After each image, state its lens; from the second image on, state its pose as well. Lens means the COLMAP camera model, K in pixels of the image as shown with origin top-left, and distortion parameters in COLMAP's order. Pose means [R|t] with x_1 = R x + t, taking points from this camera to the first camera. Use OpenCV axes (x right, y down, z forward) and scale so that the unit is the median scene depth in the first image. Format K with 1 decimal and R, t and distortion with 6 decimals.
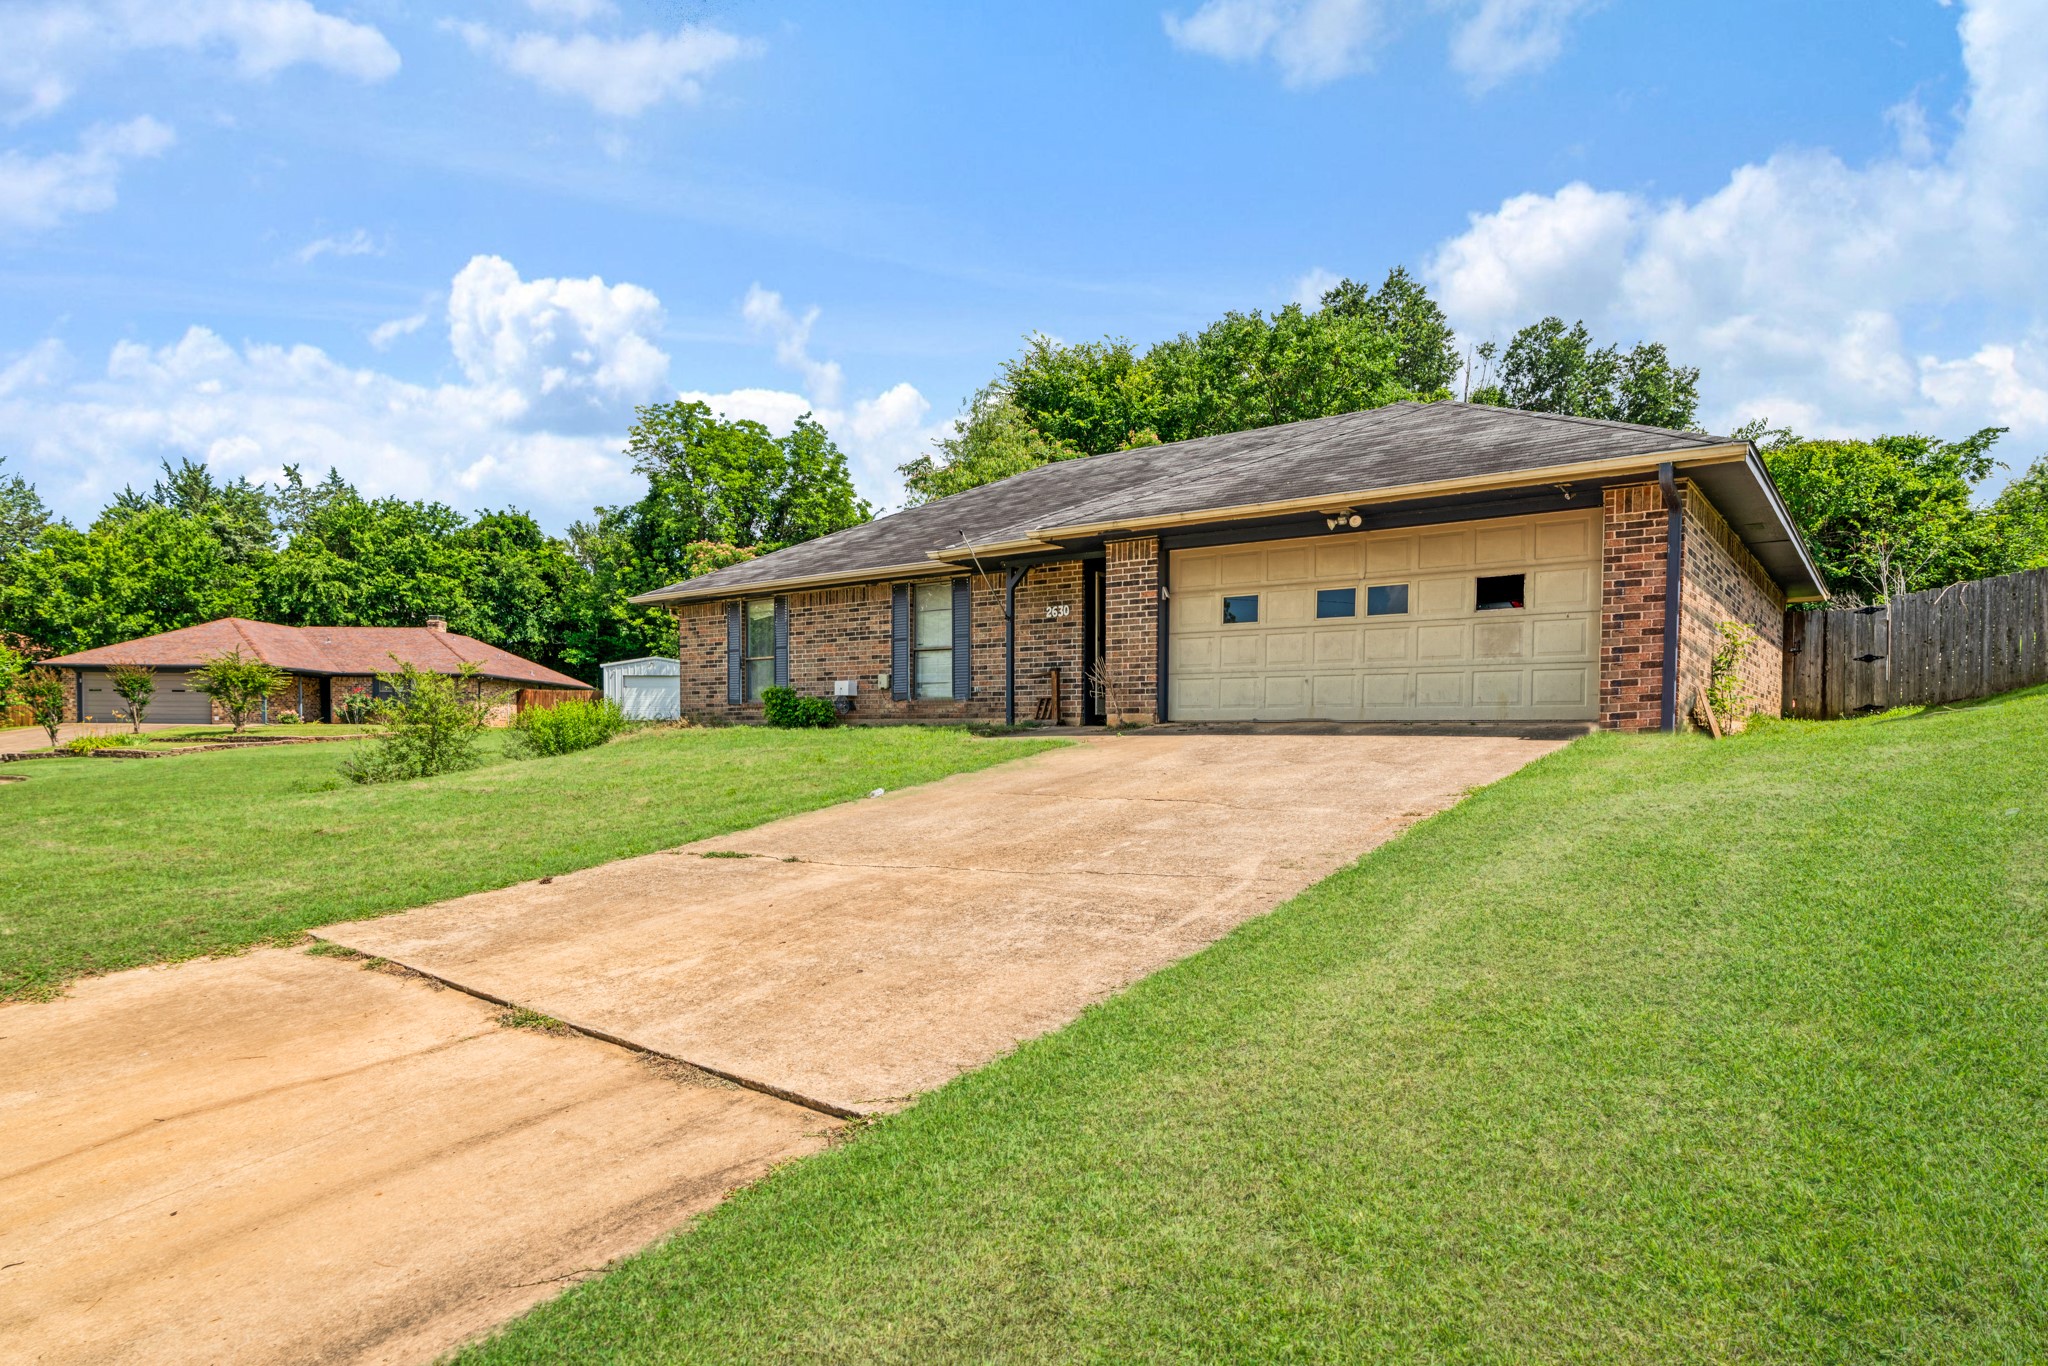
lens RADIAL K [[1195.6, 0, 1024.0], [0, 1195.6, 683.0], [0, 0, 1]] dist [0.006203, 0.000268]
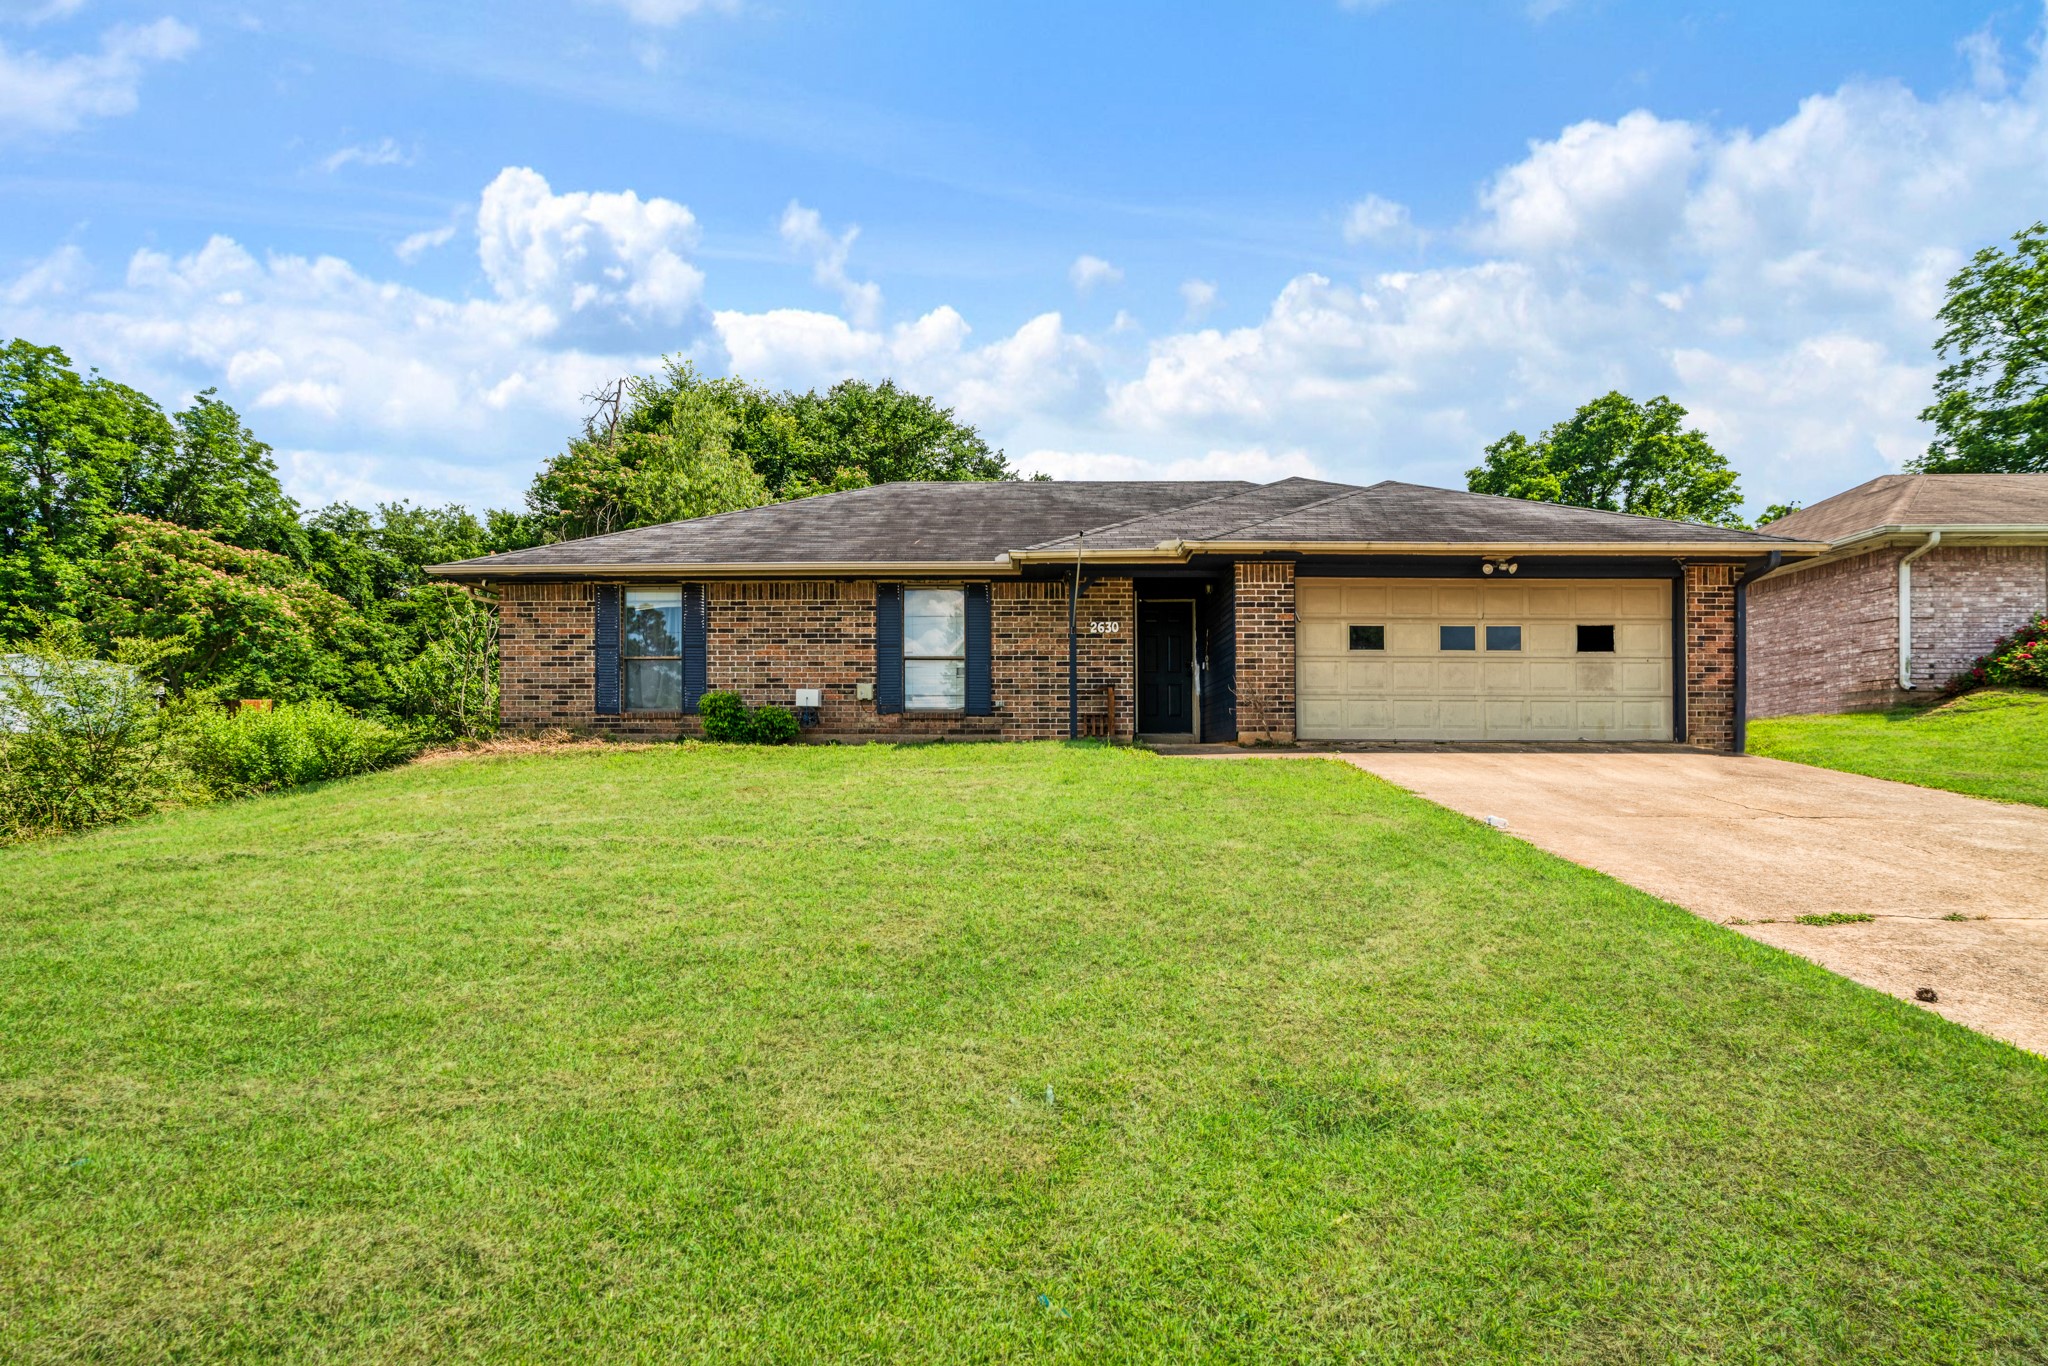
lens RADIAL K [[943.4, 0, 1022.8], [0, 943.4, 710.8], [0, 0, 1]] dist [-0.011736, 0.000302]
pose [[0.806778, 0.027450, 0.590217, -0.482330], [-0.026457, 0.999597, -0.010325, 0.018841], [-0.590262, -0.007285, 0.807179, 0.406854]]
